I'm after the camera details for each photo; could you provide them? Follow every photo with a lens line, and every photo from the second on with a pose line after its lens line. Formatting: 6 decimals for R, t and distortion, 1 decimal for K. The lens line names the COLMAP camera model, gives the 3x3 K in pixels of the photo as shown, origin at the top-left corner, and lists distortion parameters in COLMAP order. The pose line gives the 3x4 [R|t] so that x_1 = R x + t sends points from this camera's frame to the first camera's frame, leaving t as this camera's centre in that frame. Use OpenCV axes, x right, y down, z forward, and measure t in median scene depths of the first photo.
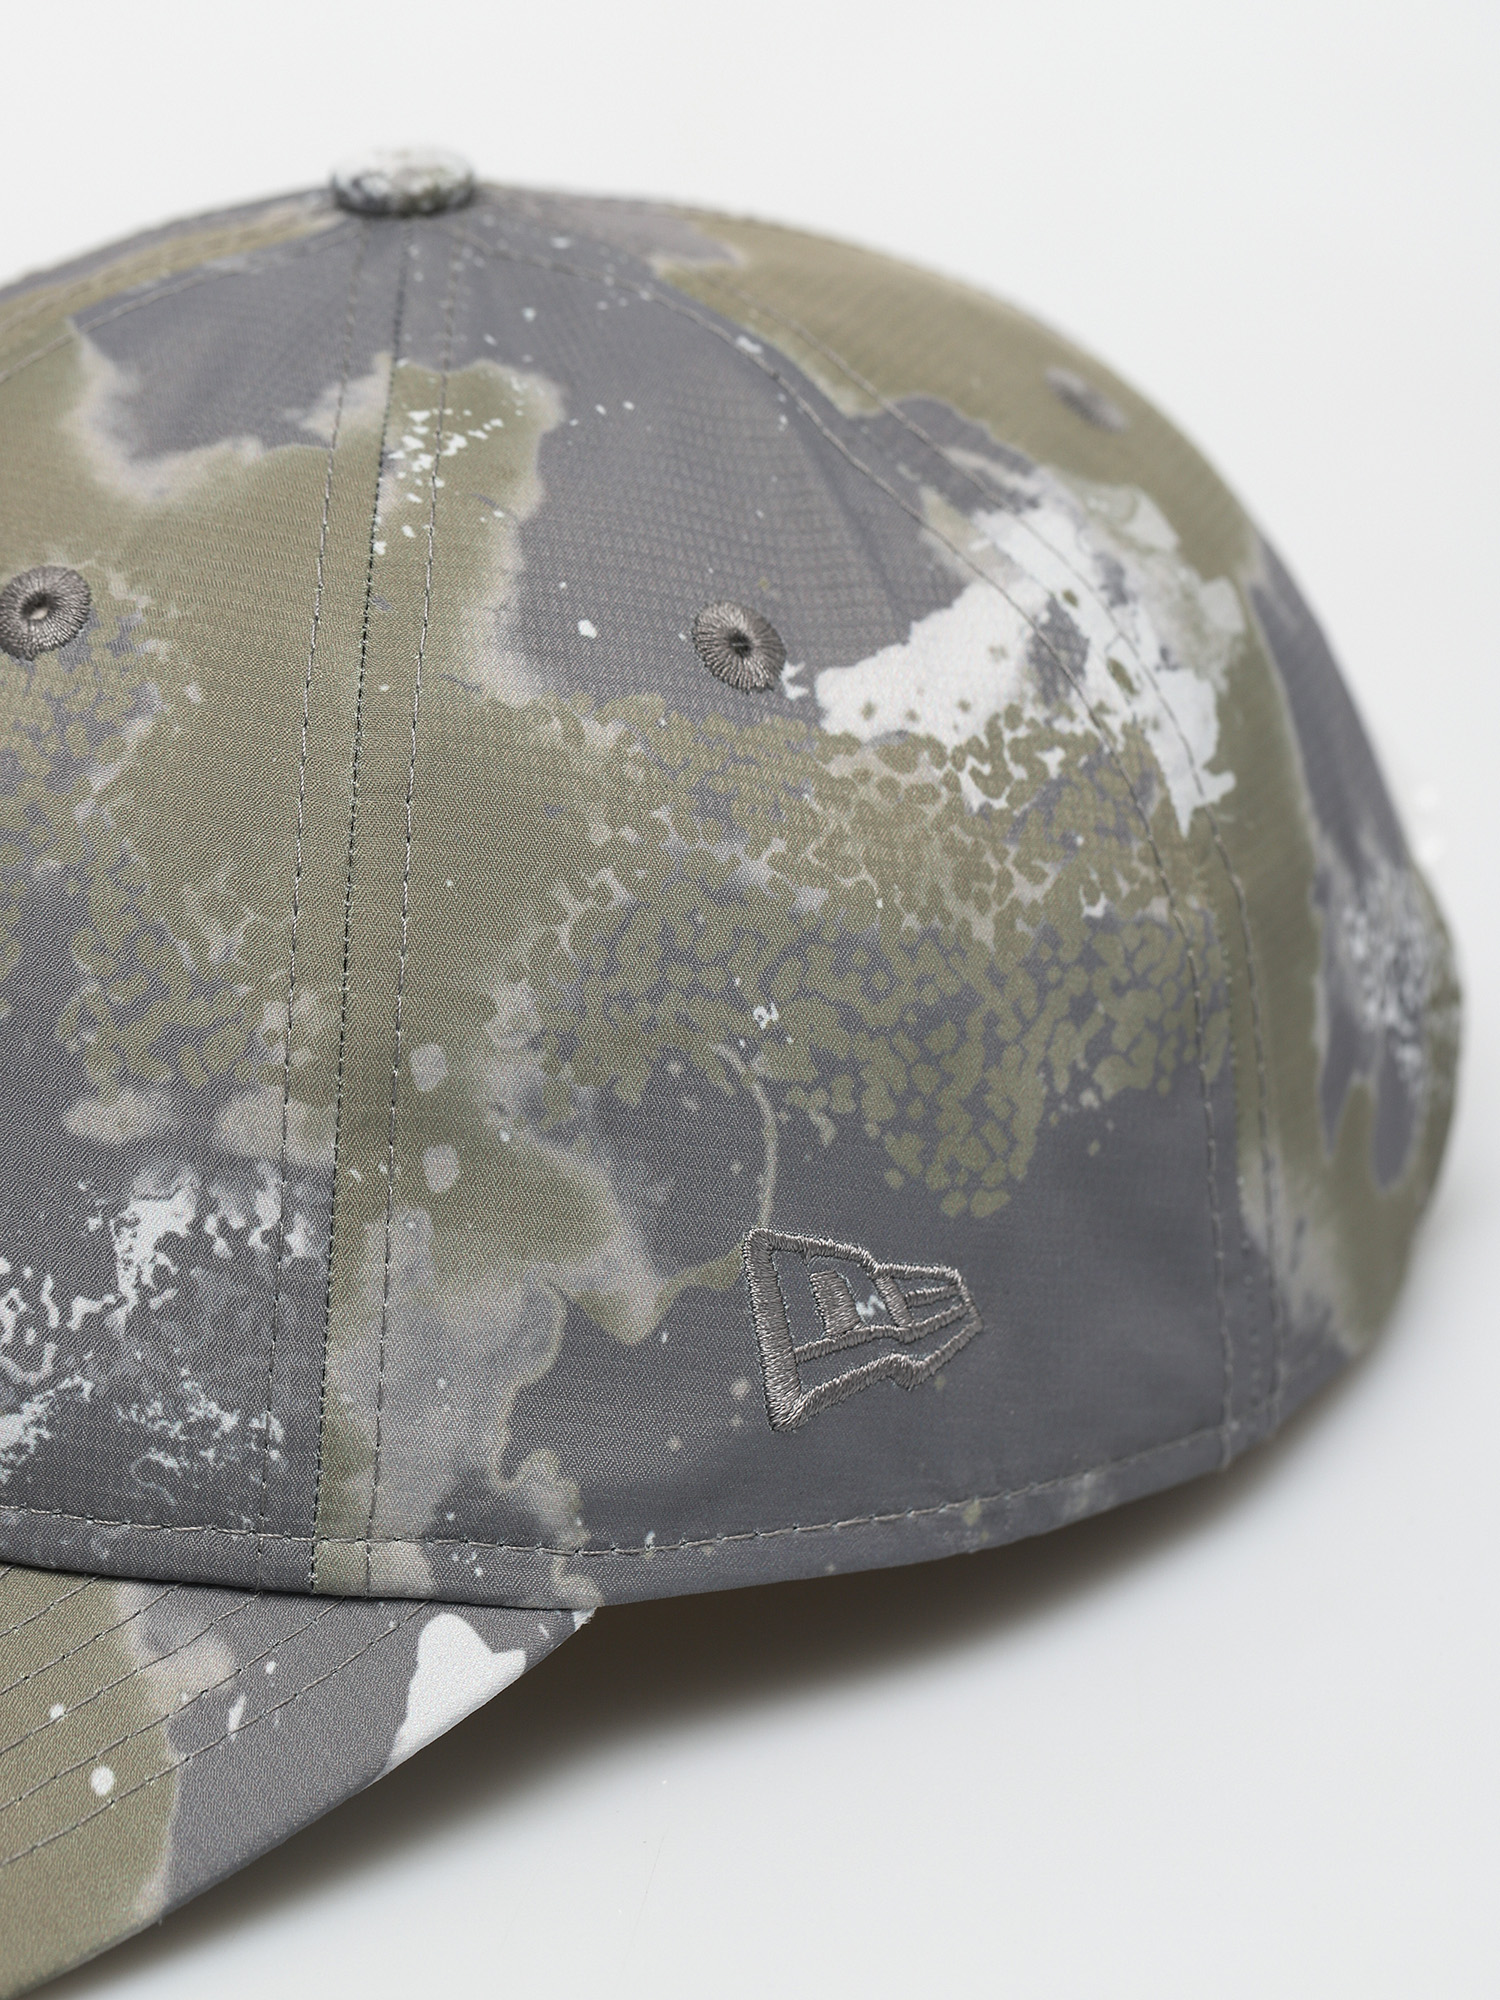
lens RADIAL K [[6463.3, 0, 750.0], [0, 6463.3, 1000.0], [0, 0, 1]] dist [-0.045050, 0.417582]
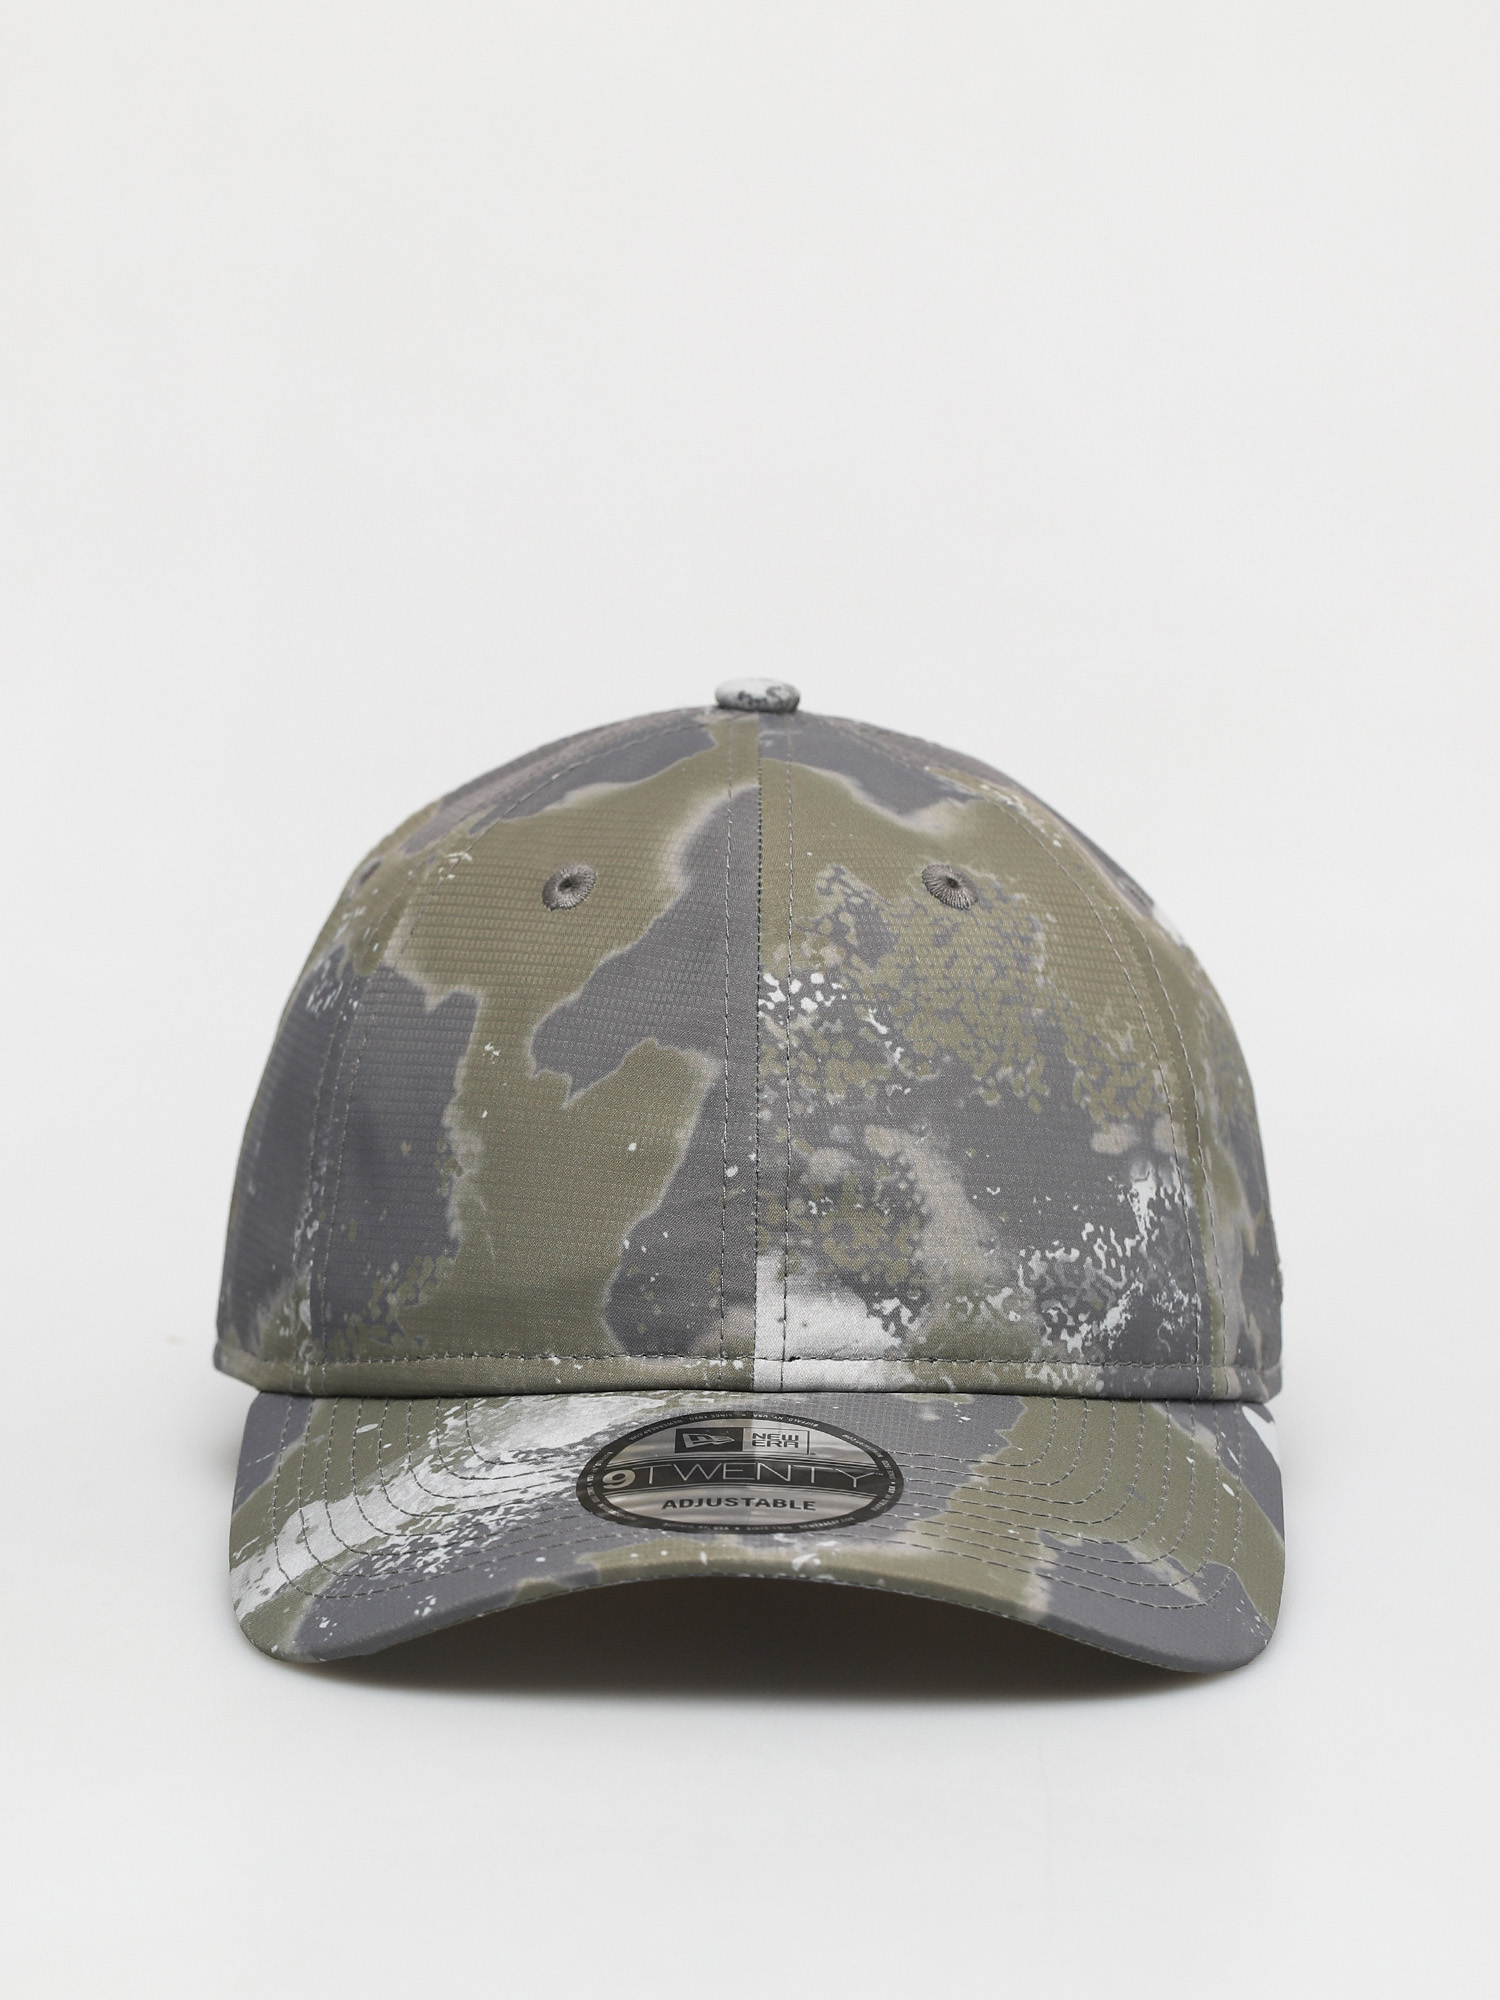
lens RADIAL K [[6463.3, 0, 750.0], [0, 6463.3, 1000.0], [0, 0, 1]] dist [-0.045050, 0.417582]
pose [[0.686878, -0.076451, 0.722741, -1.460622], [0.221186, 0.969269, -0.107682, 0.151352], [-0.692297, 0.233824, 0.682679, -0.163266]]
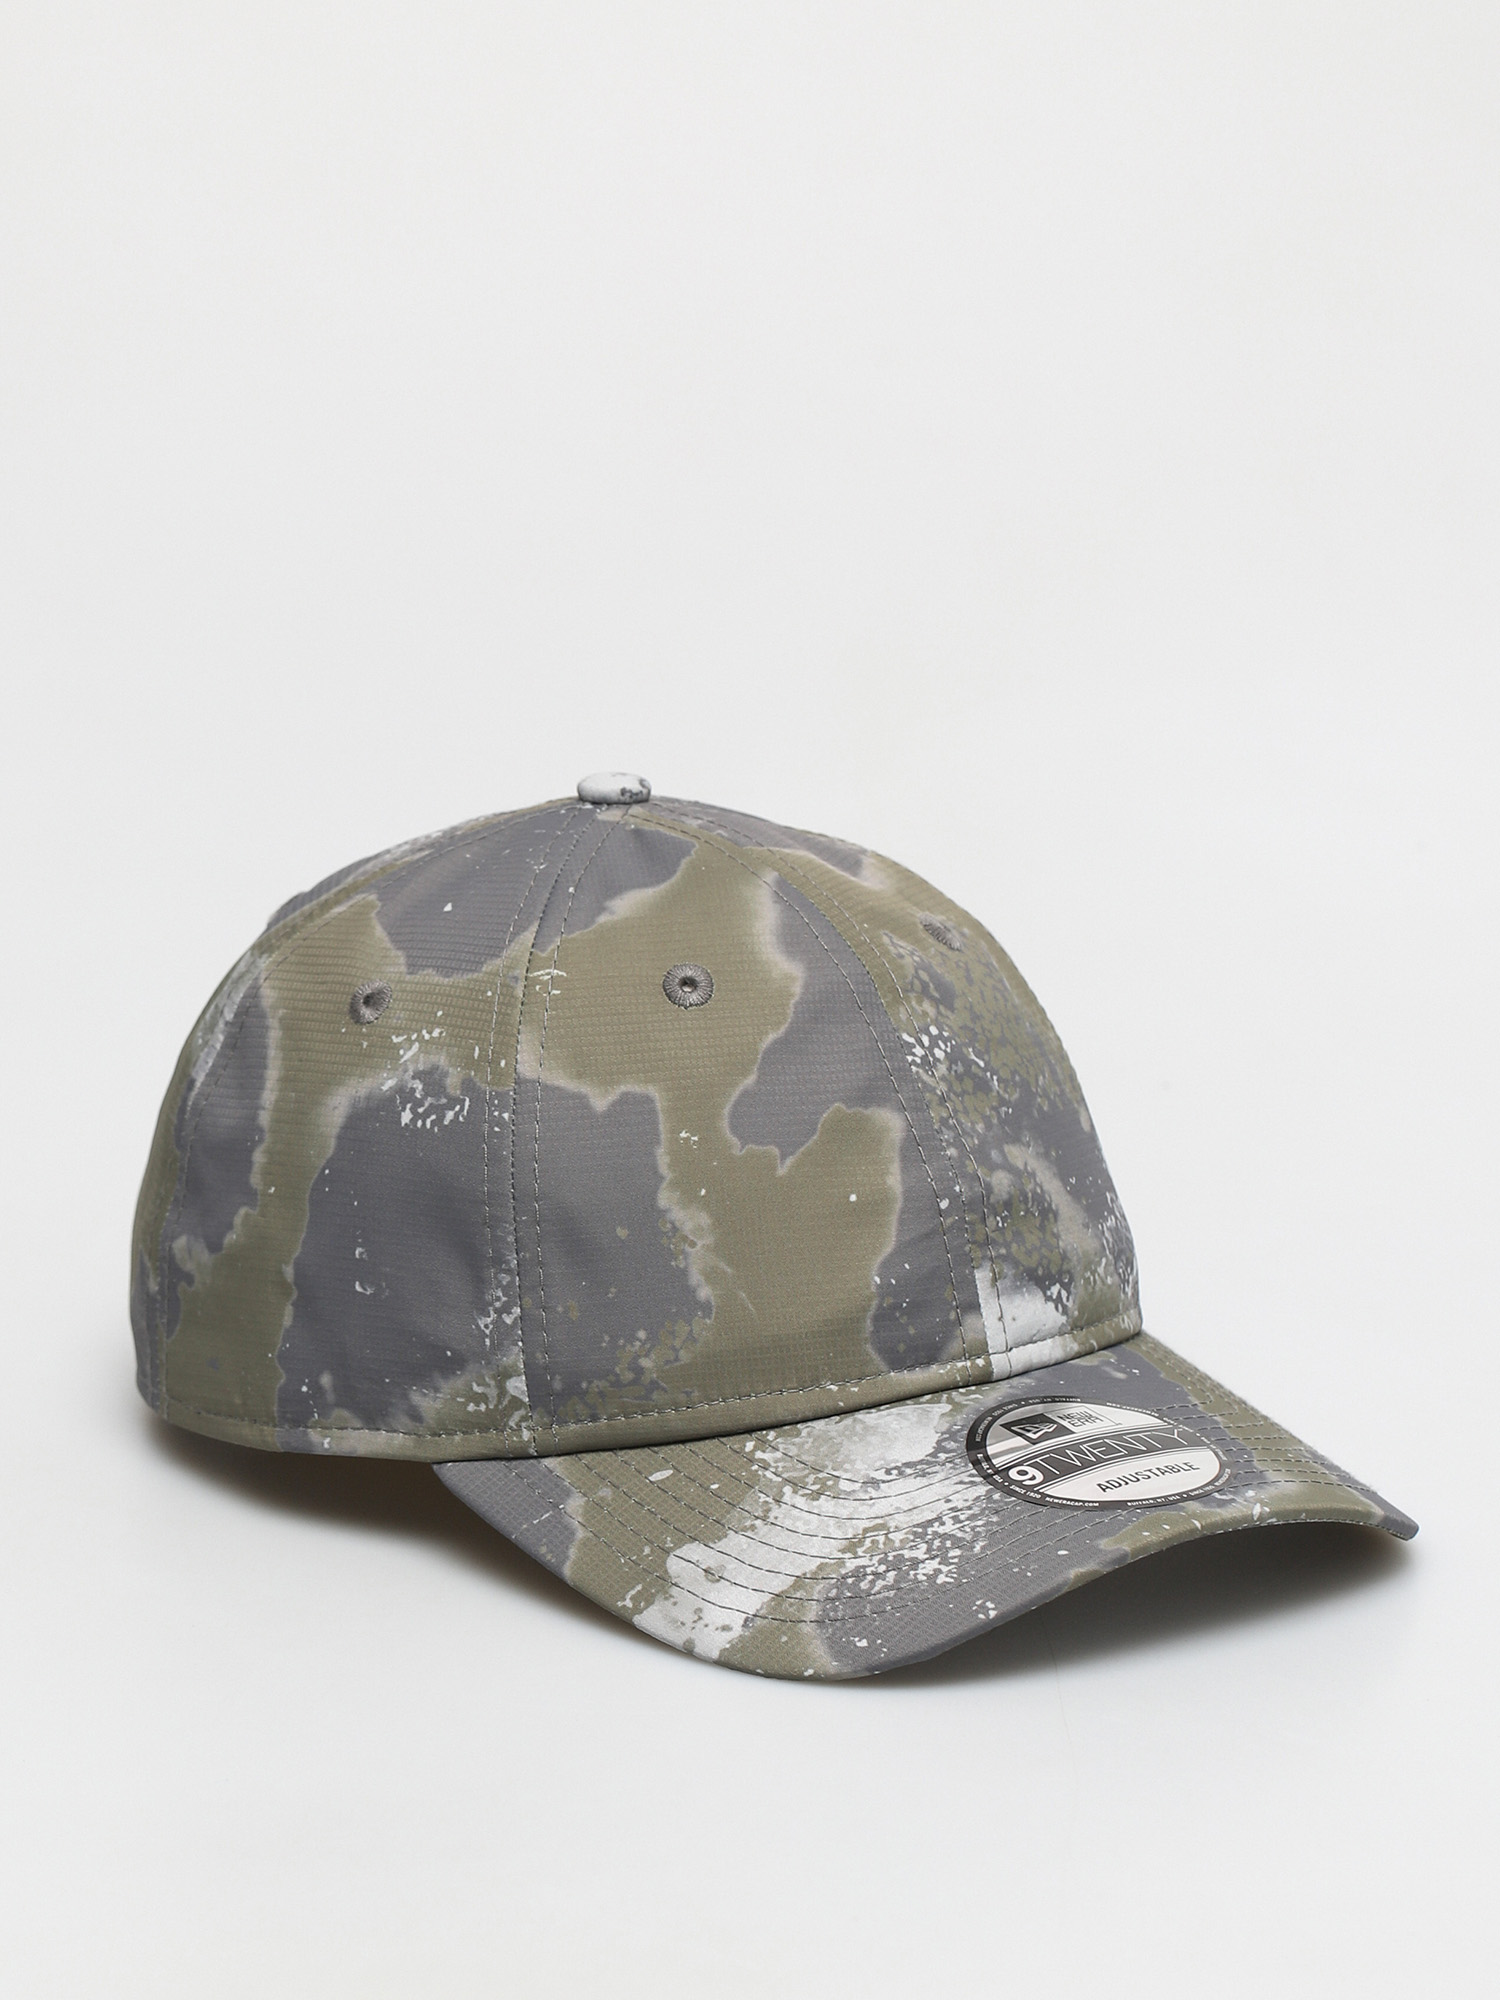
lens RADIAL K [[6463.3, 0, 750.0], [0, 6463.3, 1000.0], [0, 0, 1]] dist [-0.045050, 0.417582]
pose [[0.275744, -0.191475, 0.941967, -2.160027], [0.380755, 0.921558, 0.075867, -0.230601], [-0.882604, 0.337739, 0.327019, 0.390590]]
